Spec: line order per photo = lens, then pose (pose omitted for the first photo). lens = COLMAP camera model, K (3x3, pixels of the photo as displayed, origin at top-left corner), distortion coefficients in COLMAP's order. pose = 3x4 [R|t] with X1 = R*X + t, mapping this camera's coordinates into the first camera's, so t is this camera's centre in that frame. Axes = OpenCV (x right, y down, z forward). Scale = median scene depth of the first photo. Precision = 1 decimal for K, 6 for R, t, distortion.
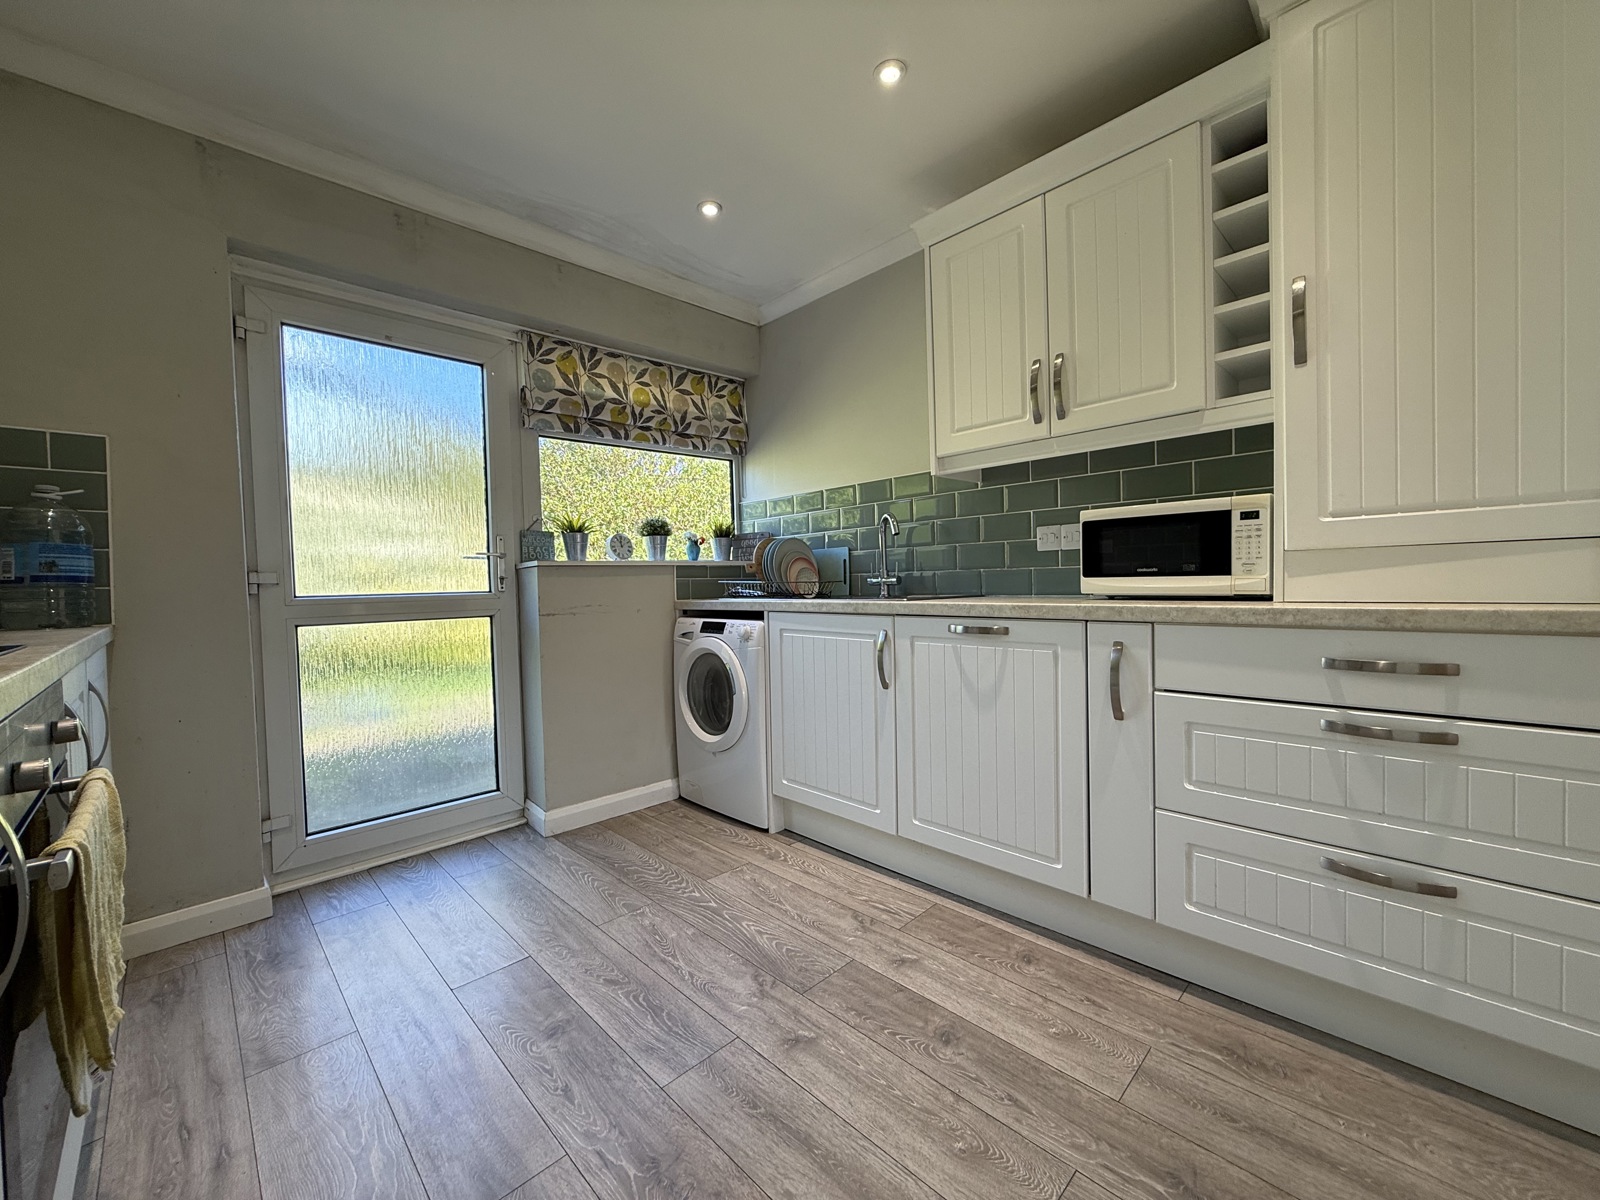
lens RADIAL K [[632.8, 0, 797.8], [0, 632.8, 597.6], [0, 0, 1]] dist [-0.000947, -0.000207]
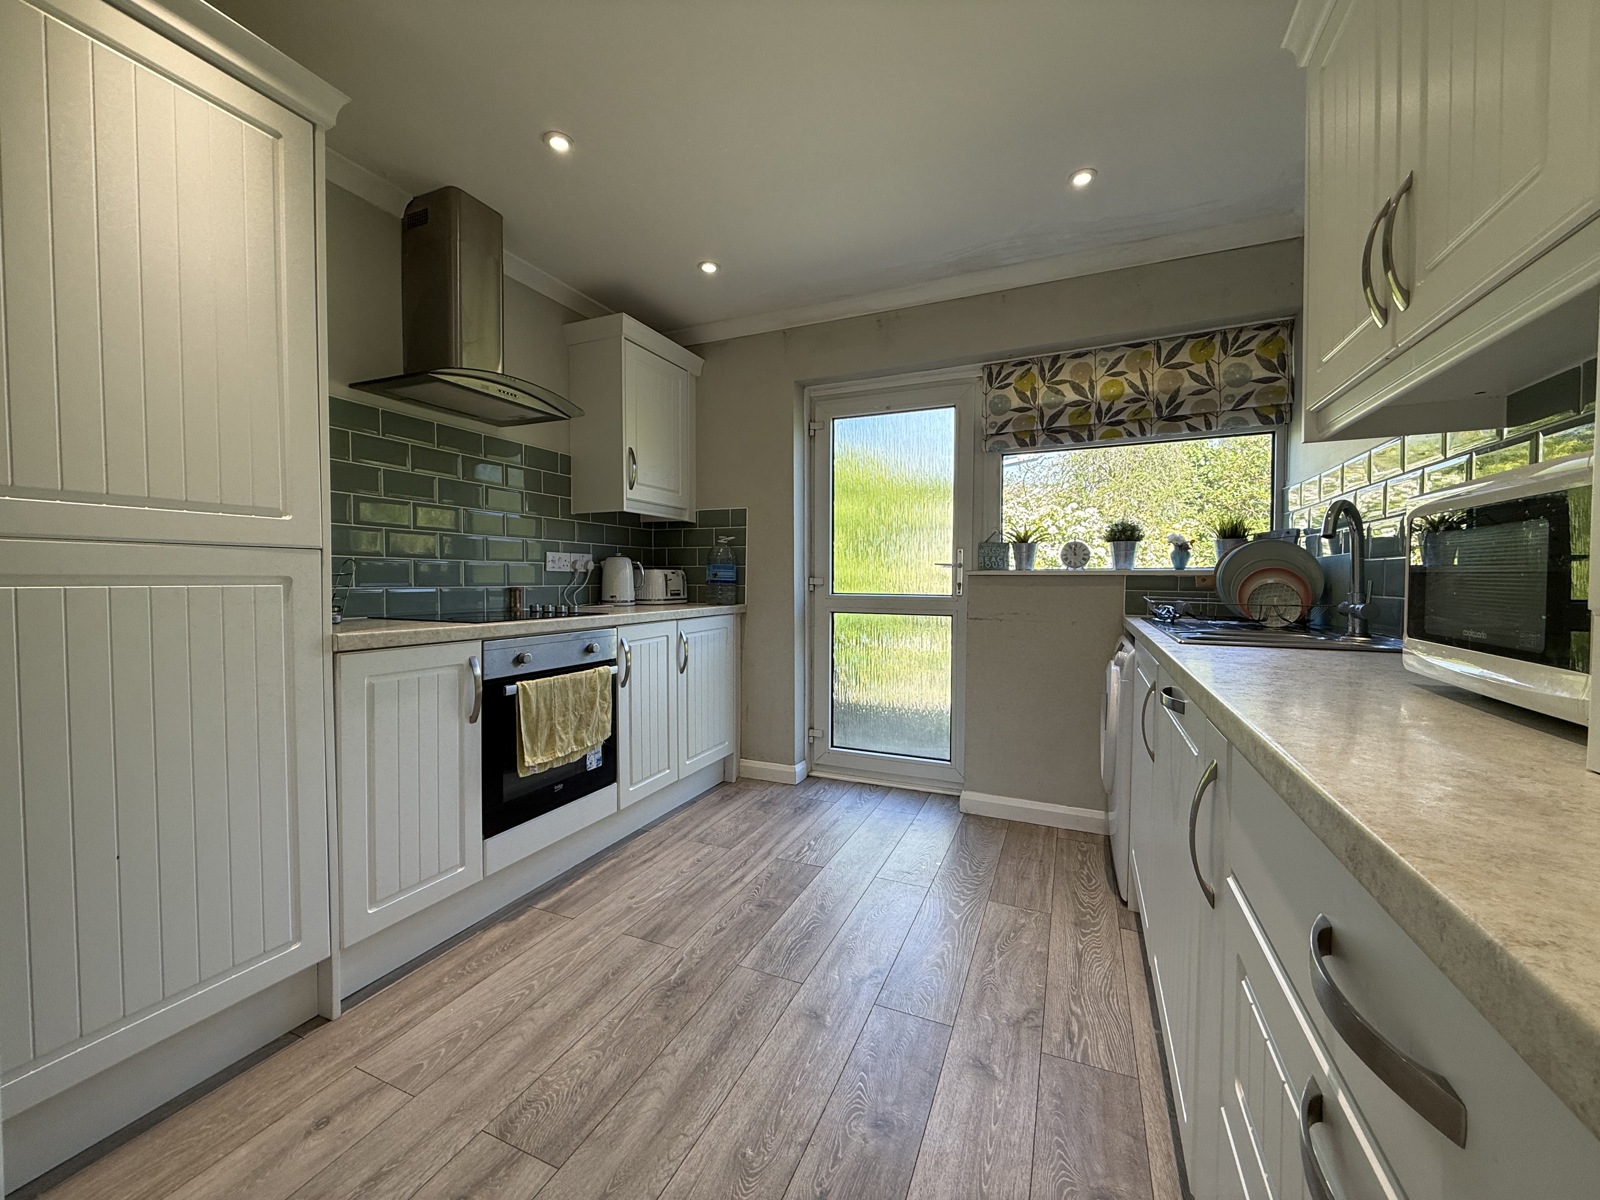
lens RADIAL K [[632.8, 0, 797.8], [0, 632.8, 597.6], [0, 0, 1]] dist [-0.000947, -0.000207]
pose [[0.368378, 0.054663, -0.928068, 0.478945], [-0.037620, 0.998329, 0.043868, -0.043043], [0.928915, 0.018754, 0.369819, 0.262794]]
